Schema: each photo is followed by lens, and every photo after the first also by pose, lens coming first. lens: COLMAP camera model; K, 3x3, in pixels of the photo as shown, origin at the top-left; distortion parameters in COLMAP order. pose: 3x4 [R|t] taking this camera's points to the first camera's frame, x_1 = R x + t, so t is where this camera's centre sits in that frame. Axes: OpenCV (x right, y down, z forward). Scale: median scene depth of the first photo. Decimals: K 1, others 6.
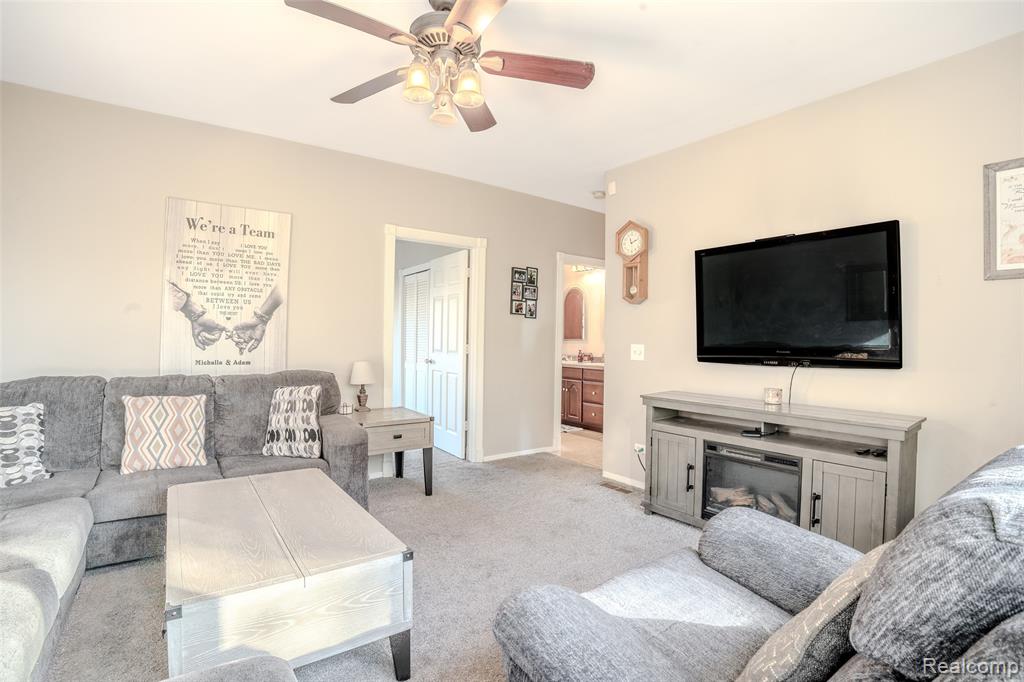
lens RADIAL K [[478.0, 0, 512.6], [0, 478.0, 337.0], [0, 0, 1]] dist [-0.076522, 0.015349]
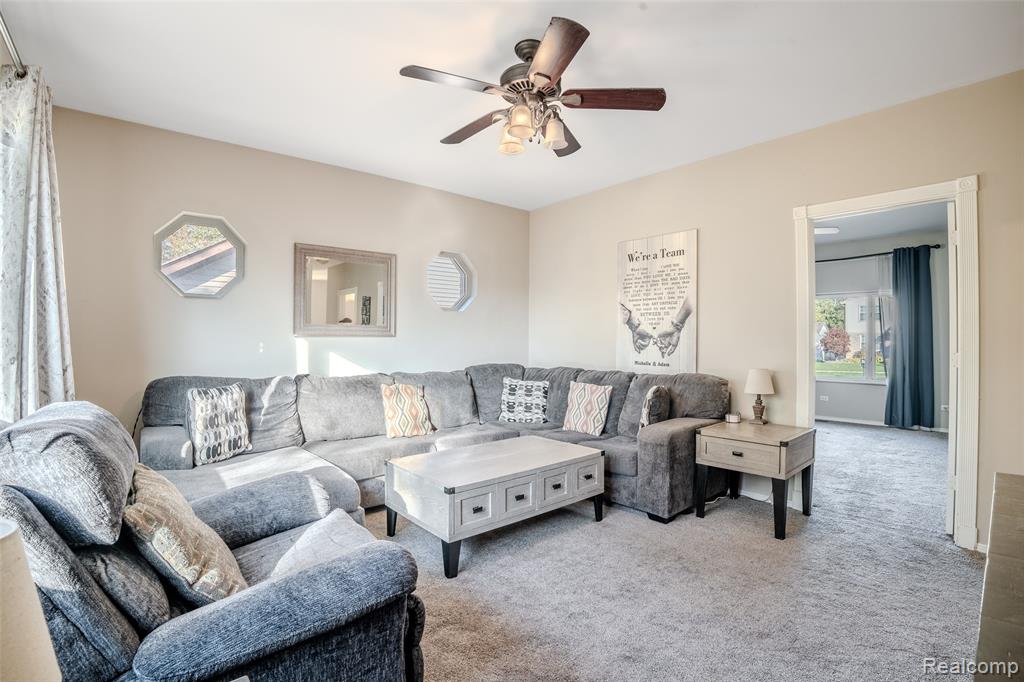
lens RADIAL K [[478.0, 0, 516.0], [0, 478.0, 341.1], [0, 0, 1]] dist [-0.076522, 0.015349]
pose [[0.093110, -0.011107, -0.995594, 0.616152], [0.002965, 0.999936, -0.010878, 0.007409], [0.995651, -0.001939, 0.093137, 0.526840]]
